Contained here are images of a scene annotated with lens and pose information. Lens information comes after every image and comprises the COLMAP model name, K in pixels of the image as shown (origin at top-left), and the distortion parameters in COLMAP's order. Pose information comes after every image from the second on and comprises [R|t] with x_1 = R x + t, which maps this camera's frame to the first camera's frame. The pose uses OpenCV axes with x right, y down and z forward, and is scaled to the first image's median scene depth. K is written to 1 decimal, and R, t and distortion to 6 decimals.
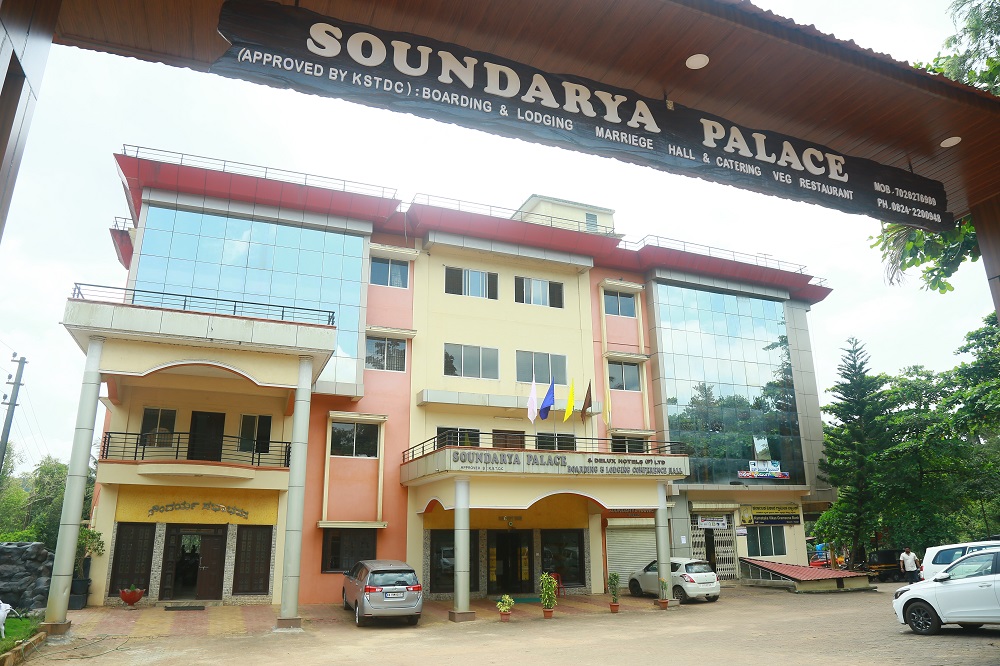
lens RADIAL K [[671.4, 0, 500.0], [0, 671.4, 333.0], [0, 0, 1]] dist [-0.119468, 0.057429]
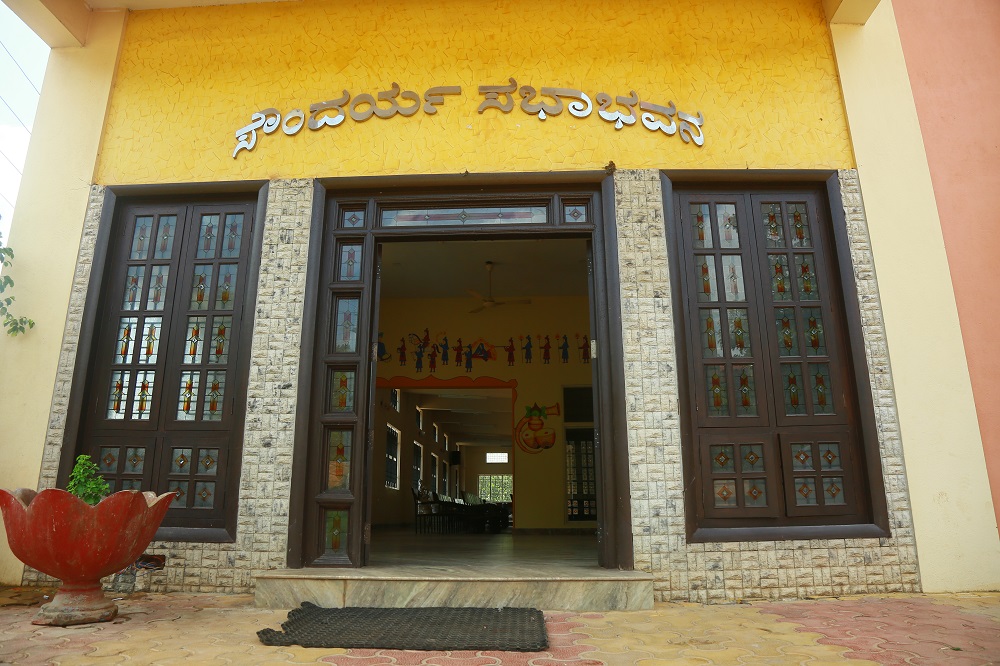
lens RADIAL K [[671.4, 0, 500.0], [0, 671.4, 333.0], [0, 0, 1]] dist [-0.119468, 0.057429]
pose [[0.913498, -0.103203, -0.393535, -0.380310], [0.116818, 0.993095, 0.010728, 0.339175], [0.389710, -0.055772, 0.919247, 0.817851]]
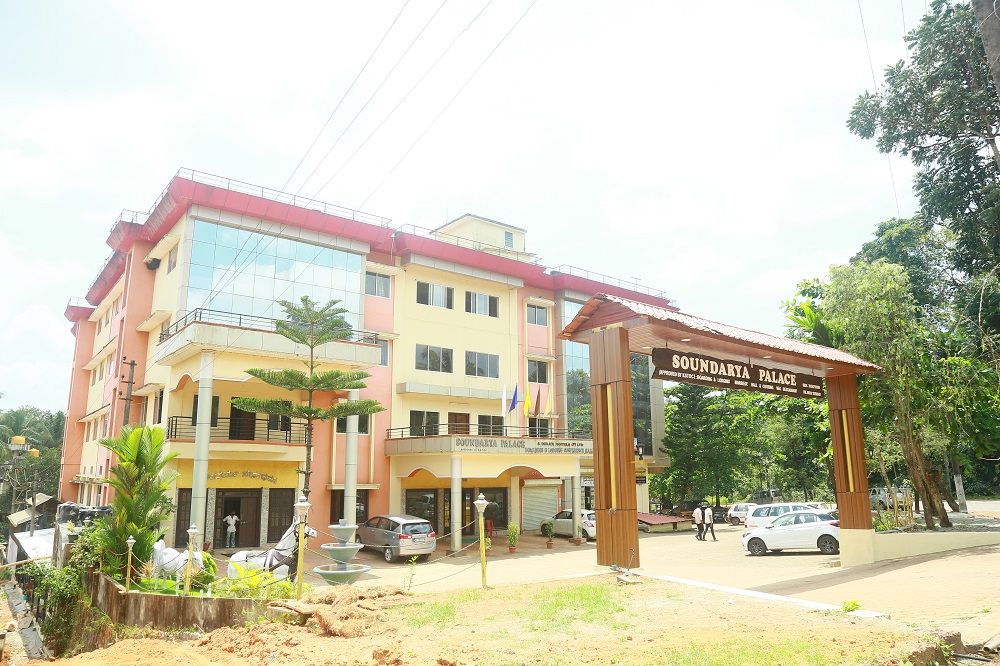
lens RADIAL K [[671.4, 0, 500.0], [0, 671.4, 333.0], [0, 0, 1]] dist [-0.119468, 0.057429]
pose [[0.955061, 0.064353, 0.289338, -0.370419], [-0.090057, 0.993001, 0.076408, -0.144131], [-0.282396, -0.099032, 0.954172, -0.312745]]
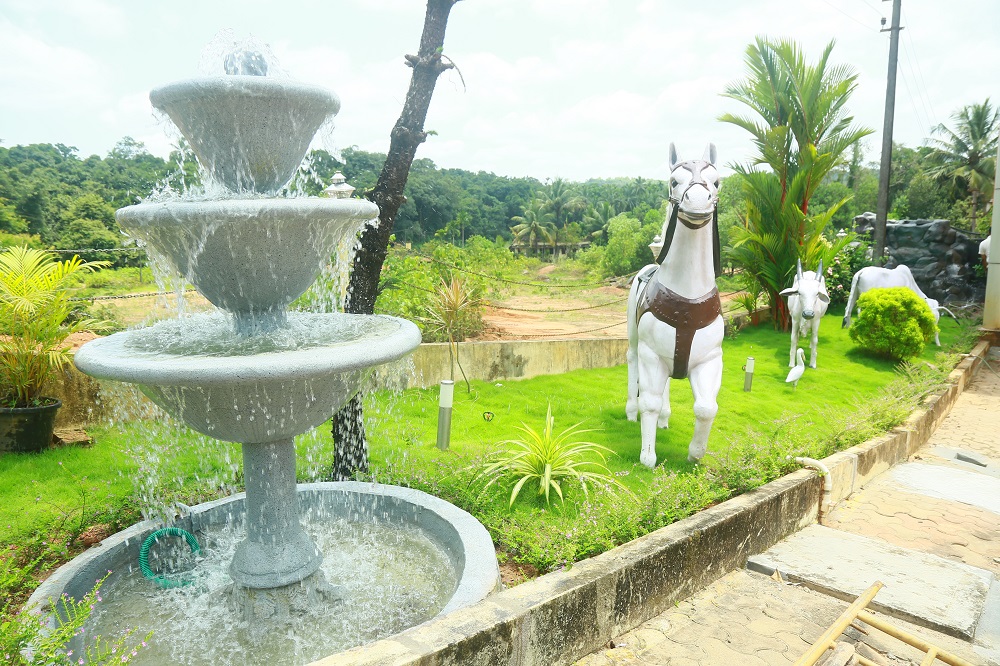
lens RADIAL K [[671.4, 0, 500.0], [0, 671.4, 333.0], [0, 0, 1]] dist [-0.119468, 0.057429]
pose [[0.419983, 0.143890, -0.896052, -0.222250], [0.284996, 0.916491, 0.280751, 0.080331], [0.861621, -0.373282, 0.343903, 0.210911]]
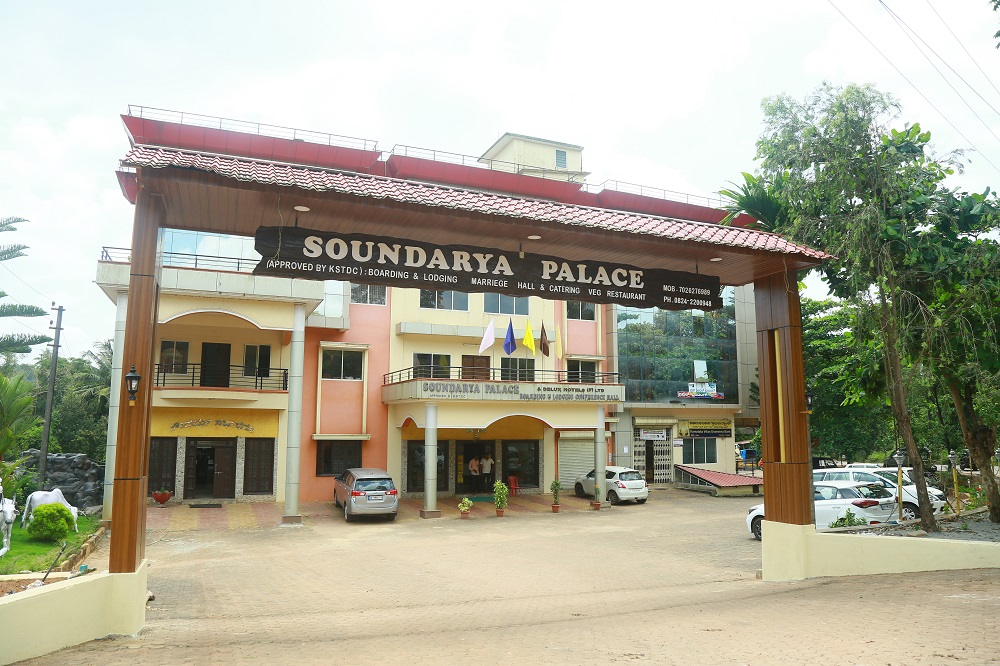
lens RADIAL K [[671.4, 0, 500.0], [0, 671.4, 333.0], [0, 0, 1]] dist [-0.119468, 0.057429]
pose [[0.999753, 0.015189, 0.016196, 0.043409], [-0.017640, 0.986326, 0.163859, -0.103438], [-0.013486, -0.164104, 0.986351, -0.167273]]
